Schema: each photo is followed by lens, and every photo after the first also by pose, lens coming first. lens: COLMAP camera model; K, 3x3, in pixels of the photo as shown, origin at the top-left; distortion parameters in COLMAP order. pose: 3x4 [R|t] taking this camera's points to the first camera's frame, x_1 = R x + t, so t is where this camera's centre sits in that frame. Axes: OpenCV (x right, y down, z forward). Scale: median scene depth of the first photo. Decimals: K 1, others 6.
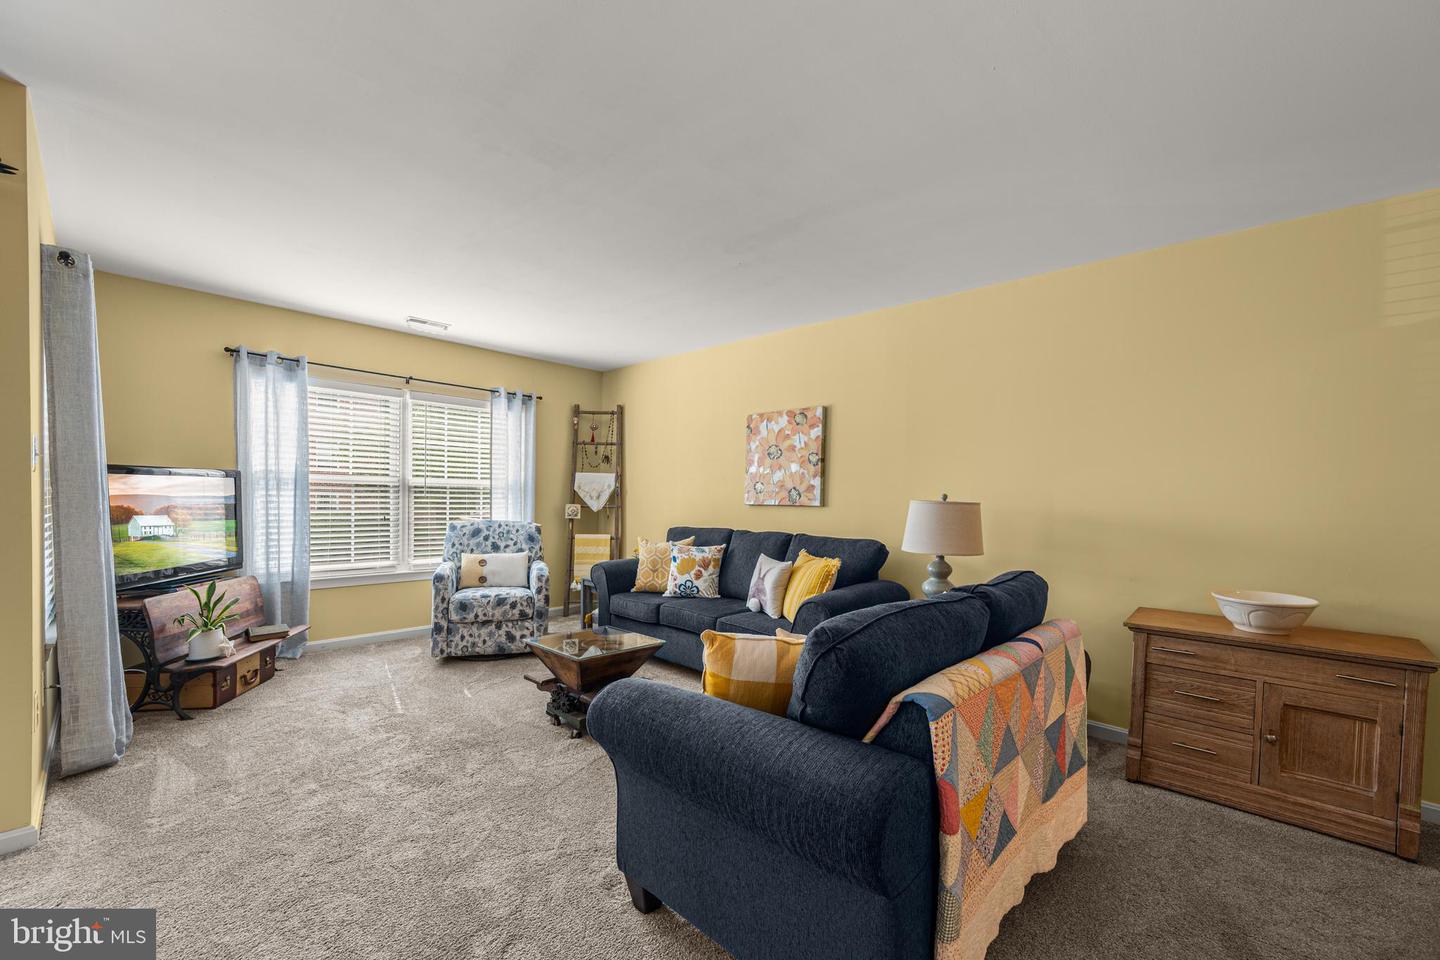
lens RADIAL K [[588.3, 0, 722.3], [0, 588.3, 508.5], [0, 0, 1]] dist [-0.000299, -0.000063]
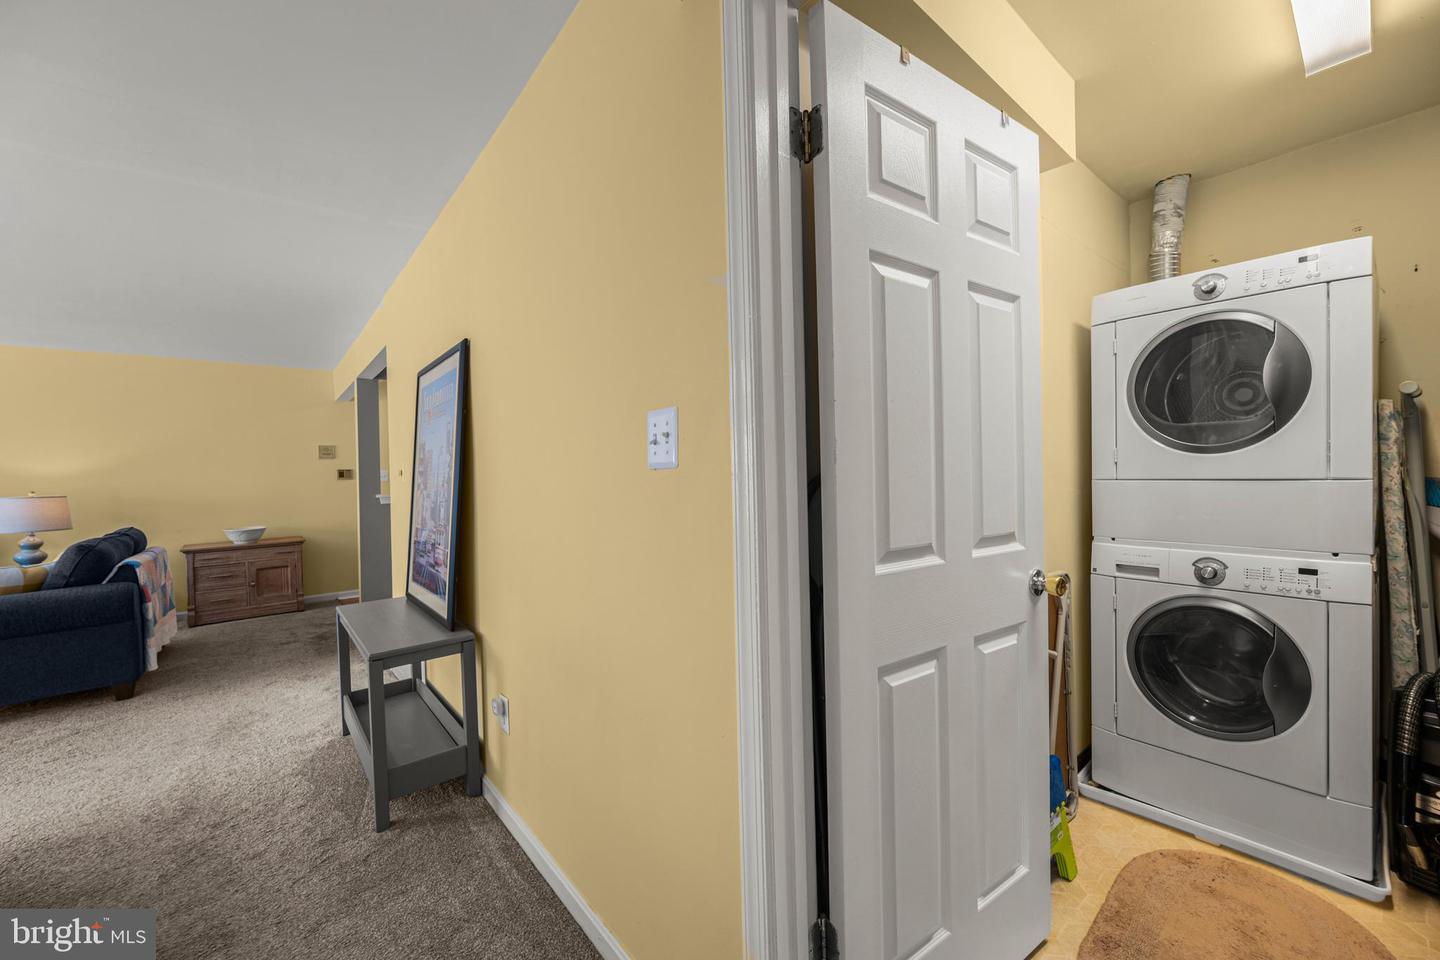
lens RADIAL K [[580.3, 0, 716.9], [0, 580.3, 482.6], [0, 0, 1]] dist [0.000702, -0.000005]
pose [[0.151135, -0.047874, 0.987353, -1.097072], [0.059728, 0.997444, 0.039220, -0.004790], [-0.986707, 0.053045, 0.153608, -1.249636]]
